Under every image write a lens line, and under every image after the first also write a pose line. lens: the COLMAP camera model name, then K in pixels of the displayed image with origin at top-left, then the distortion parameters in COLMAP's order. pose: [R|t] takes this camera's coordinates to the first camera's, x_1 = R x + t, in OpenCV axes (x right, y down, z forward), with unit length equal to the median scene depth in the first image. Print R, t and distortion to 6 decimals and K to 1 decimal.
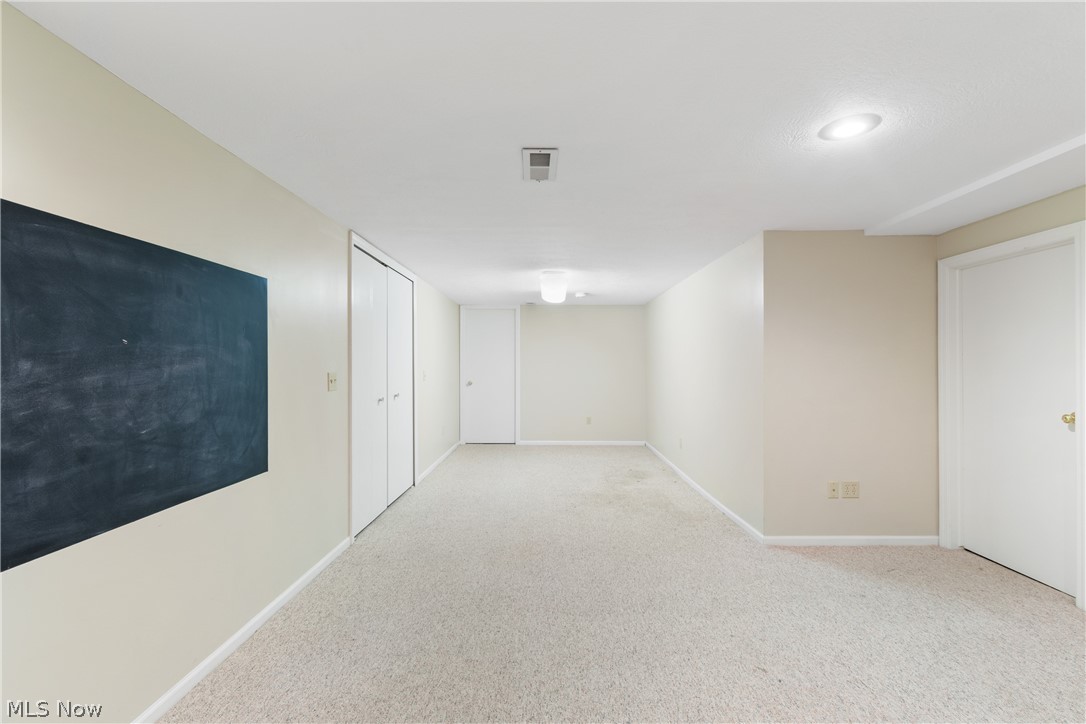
lens RADIAL K [[485.5, 0, 543.5], [0, 485.5, 363.2], [0, 0, 1]] dist [-0.000297, -0.000023]
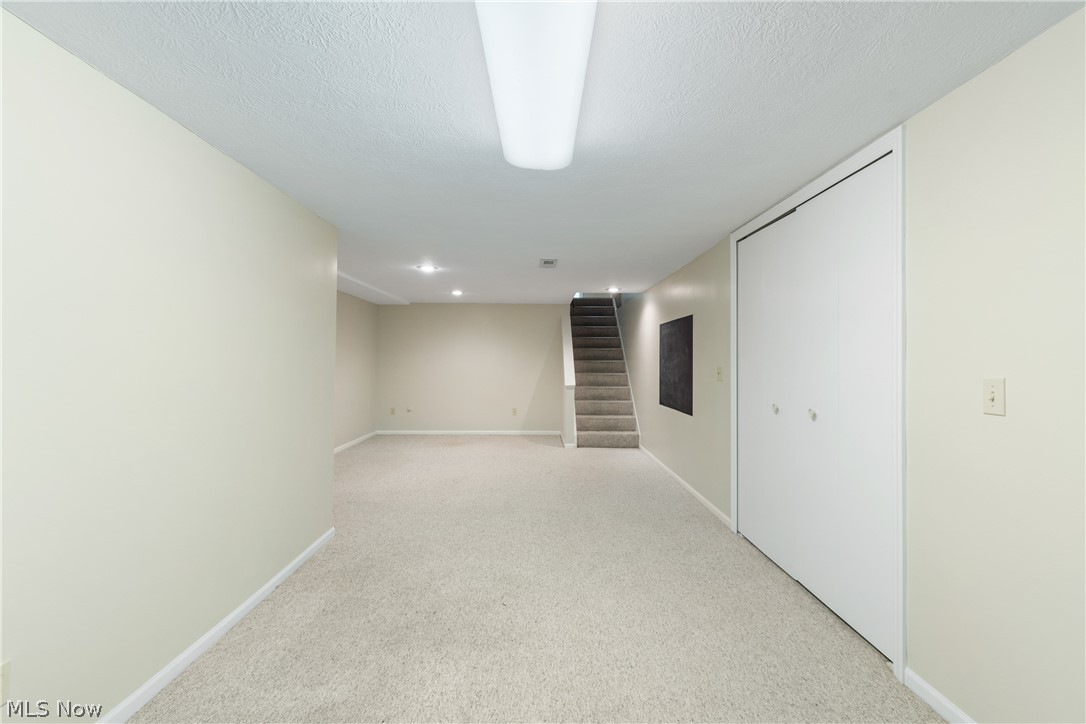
lens RADIAL K [[485.5, 0, 542.8], [0, 485.5, 360.8], [0, 0, 1]] dist [-0.000297, -0.000023]
pose [[-0.999834, -0.002666, -0.018017, 0.030534], [-0.002622, 0.999994, -0.002458, 0.008502], [0.018024, -0.002410, -0.999835, 1.806741]]
